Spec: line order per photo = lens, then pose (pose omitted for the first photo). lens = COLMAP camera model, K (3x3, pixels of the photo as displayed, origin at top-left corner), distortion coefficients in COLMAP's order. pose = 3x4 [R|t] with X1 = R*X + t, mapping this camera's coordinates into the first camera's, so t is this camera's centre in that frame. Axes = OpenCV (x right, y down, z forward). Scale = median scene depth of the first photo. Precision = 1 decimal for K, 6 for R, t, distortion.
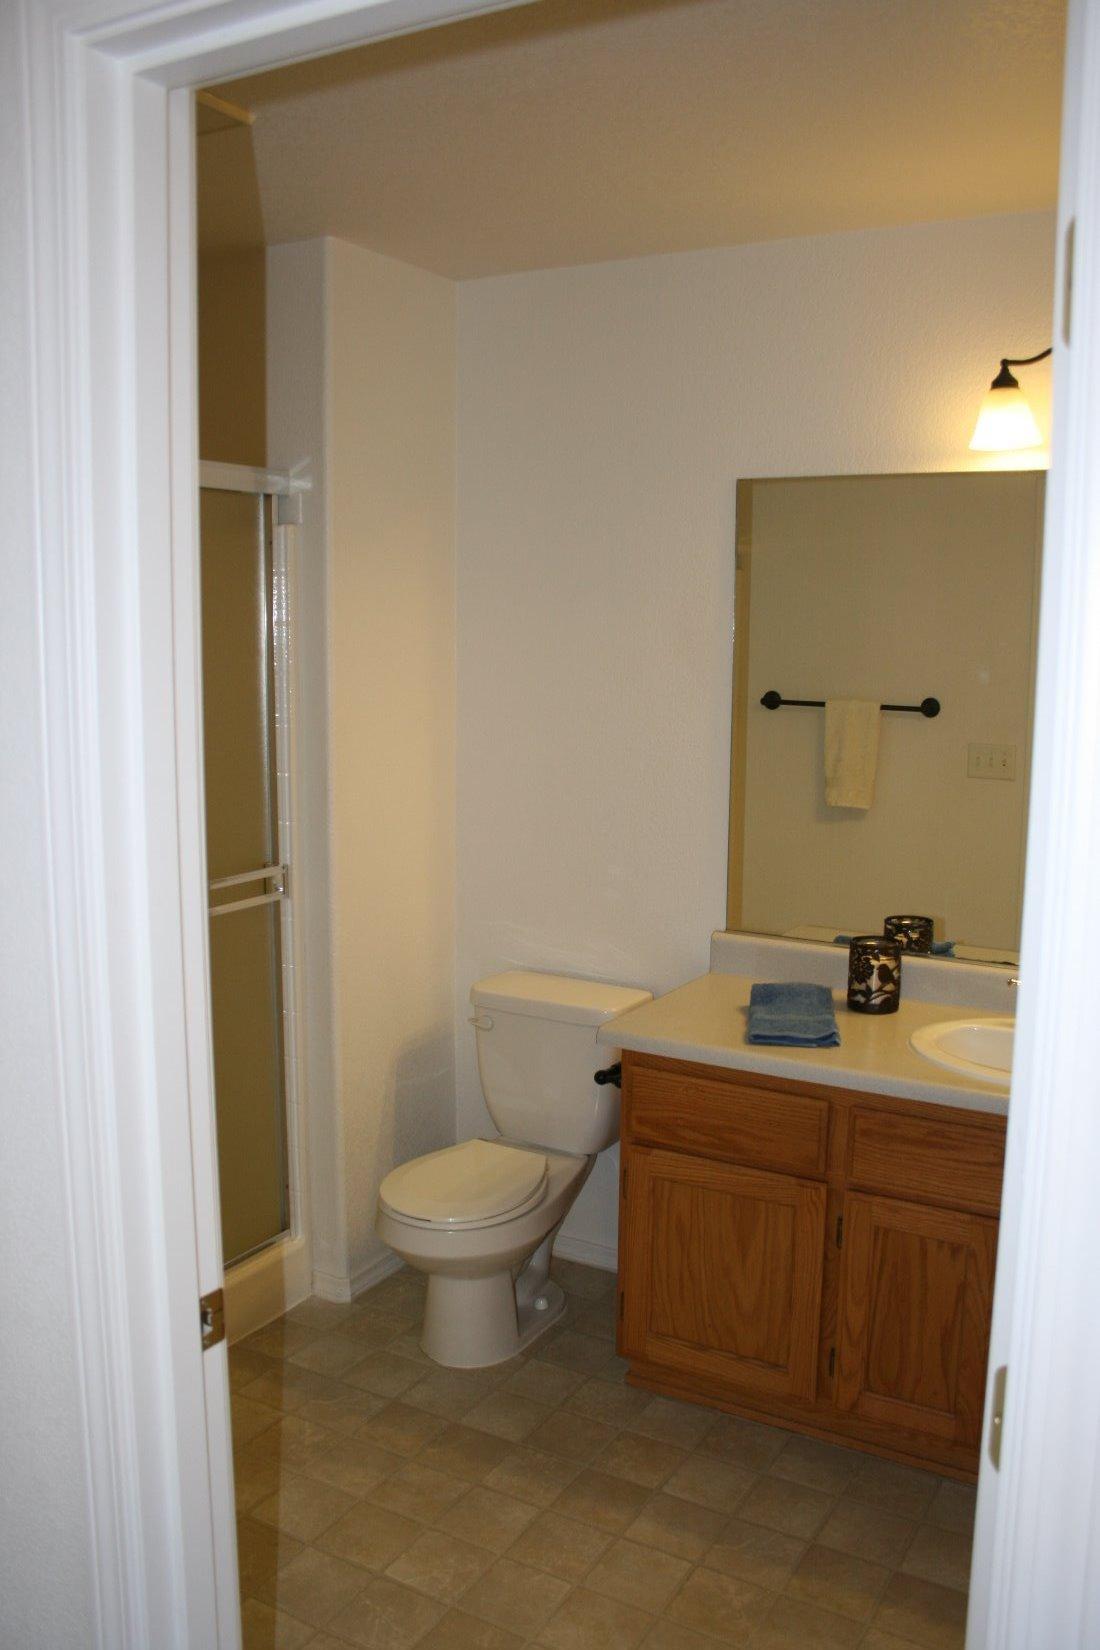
lens RADIAL K [[1379.5, 0, 550.4], [0, 1379.5, 825.6], [0, 0, 1]] dist [-0.085986, 0.008637]
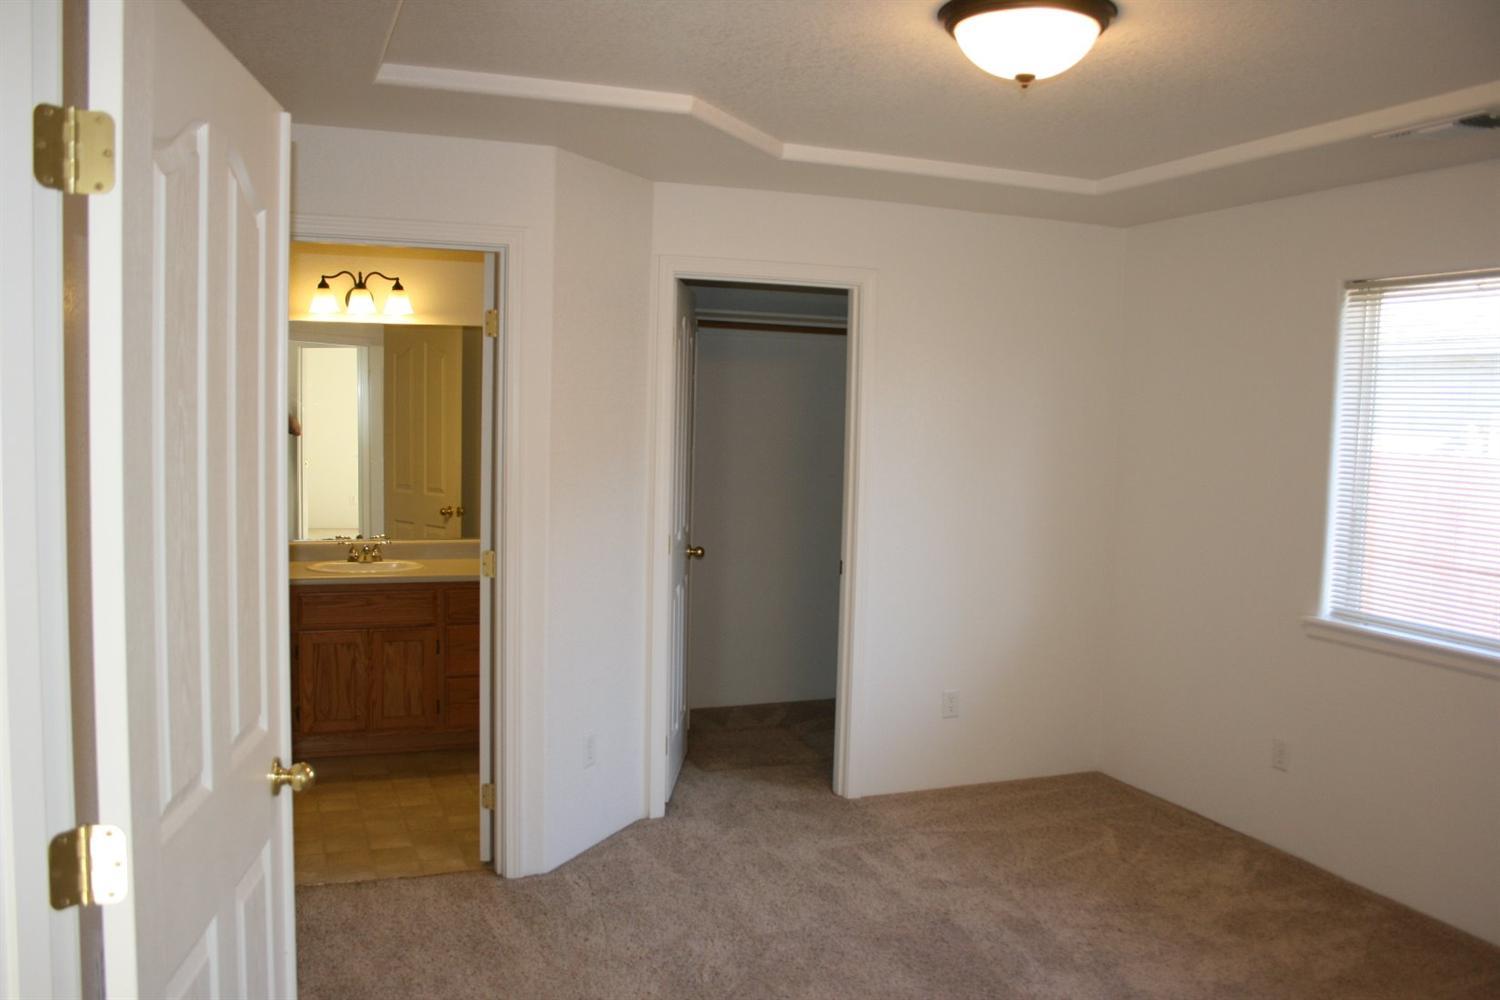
lens RADIAL K [[1254.1, 0, 750.4], [0, 1254.1, 499.5], [0, 0, 1]] dist [-0.085986, 0.008637]
pose [[0.620921, -0.064239, 0.781237, -0.764681], [0.108566, 0.994079, -0.004547, 0.114146], [-0.776319, 0.087639, 0.624218, -0.751701]]
